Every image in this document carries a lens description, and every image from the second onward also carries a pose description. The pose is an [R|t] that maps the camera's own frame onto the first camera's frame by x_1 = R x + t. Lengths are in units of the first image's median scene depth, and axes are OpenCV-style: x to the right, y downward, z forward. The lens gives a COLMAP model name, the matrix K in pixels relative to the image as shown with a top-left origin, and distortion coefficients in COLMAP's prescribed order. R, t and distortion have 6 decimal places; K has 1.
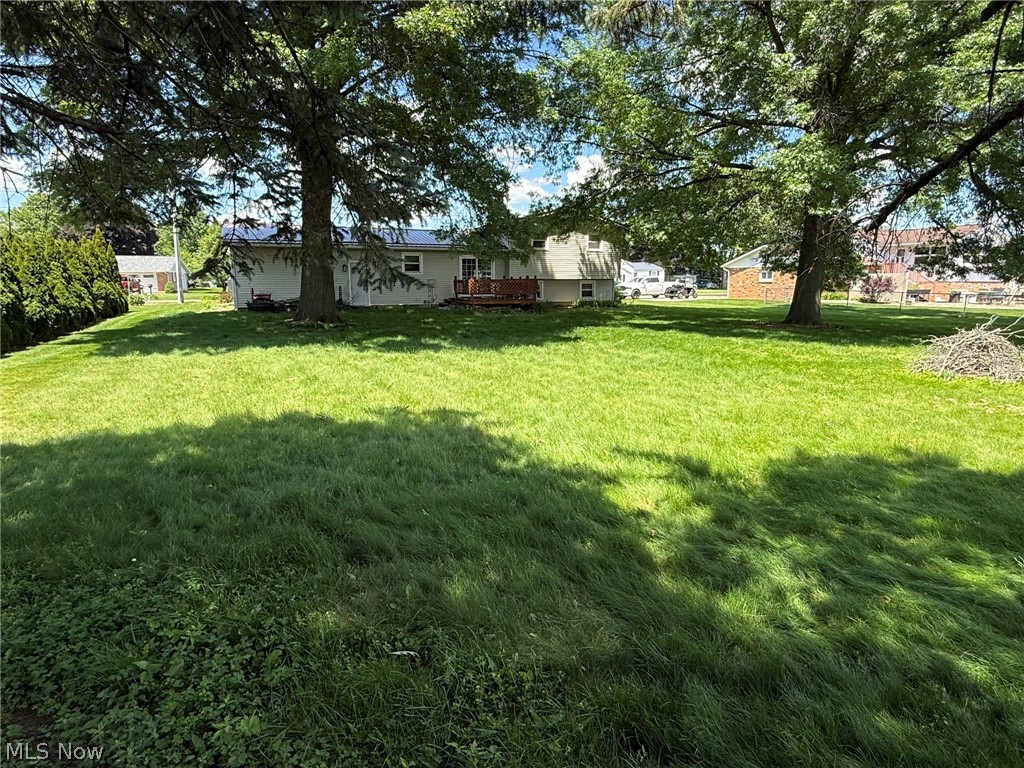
lens RADIAL K [[696.9, 0, 512.0], [0, 696.9, 384.0], [0, 0, 1]] dist [0.003003, 0.000505]
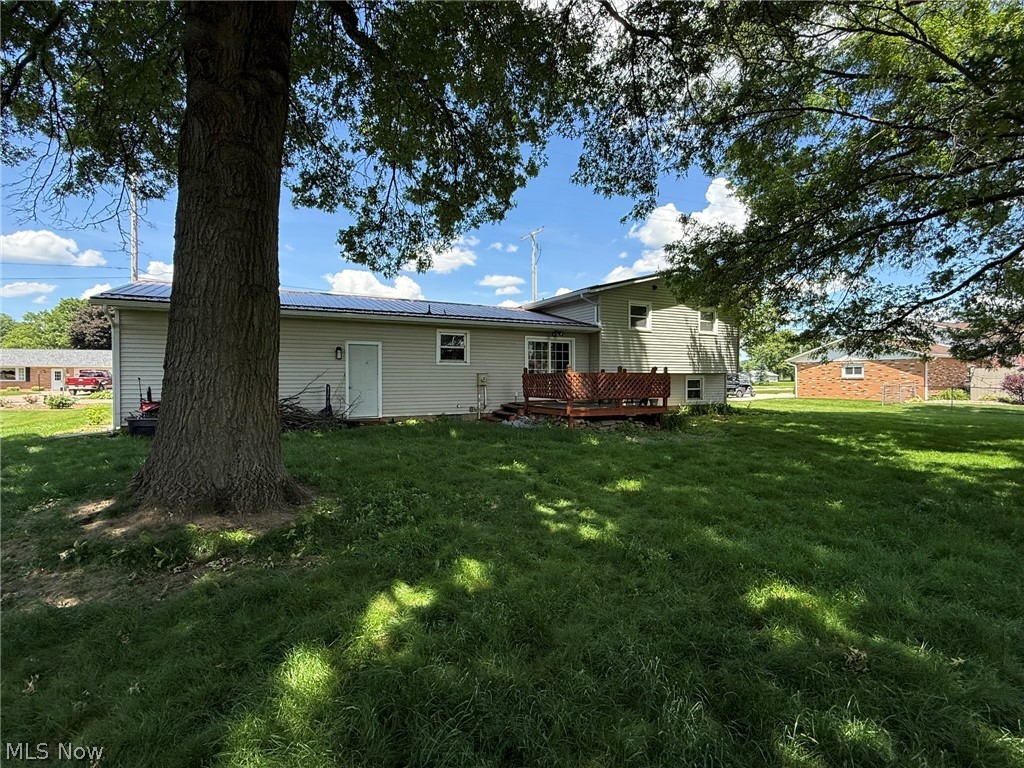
lens RADIAL K [[507.7, 0, 512.0], [0, 507.7, 384.0], [0, 0, 1]] dist [0.015588, -0.000303]
pose [[0.998871, -0.001425, 0.047493, -0.103562], [0.007888, 0.990654, -0.136171, -0.074313], [-0.046855, 0.136392, 0.989546, 0.520057]]
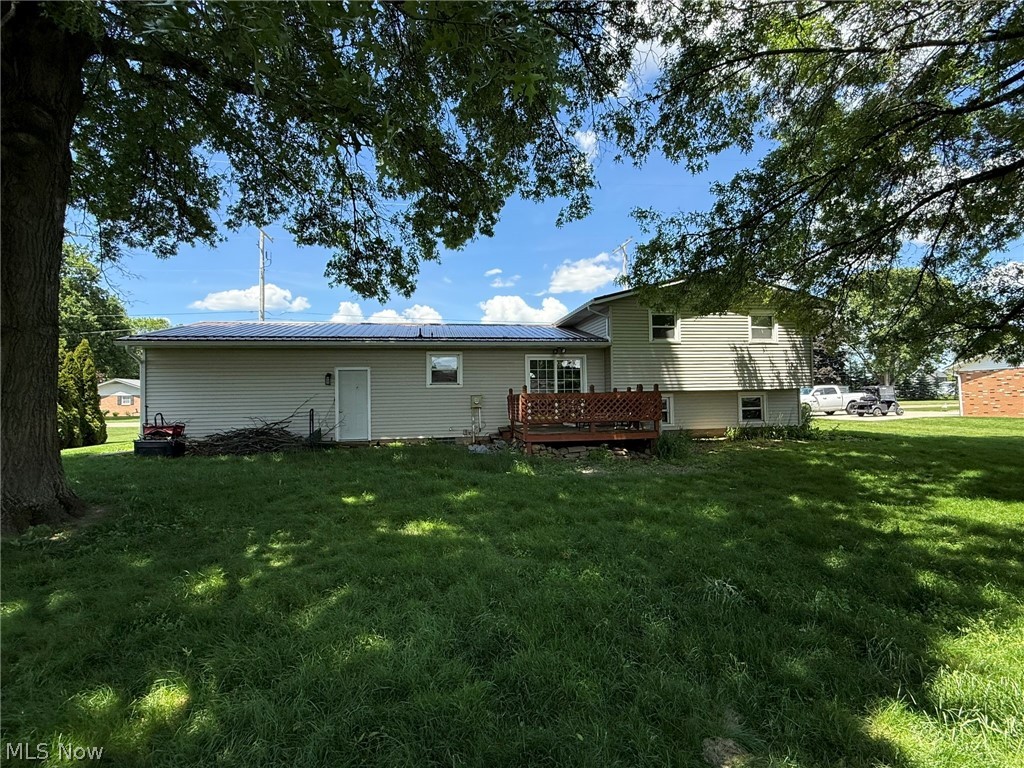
lens RADIAL K [[507.7, 0, 512.0], [0, 507.7, 384.0], [0, 0, 1]] dist [0.015588, -0.000303]
pose [[0.965767, -0.024890, -0.258215, 0.024723], [-0.020232, 0.985127, -0.170630, -0.080534], [0.258621, 0.170013, 0.950900, 0.554923]]
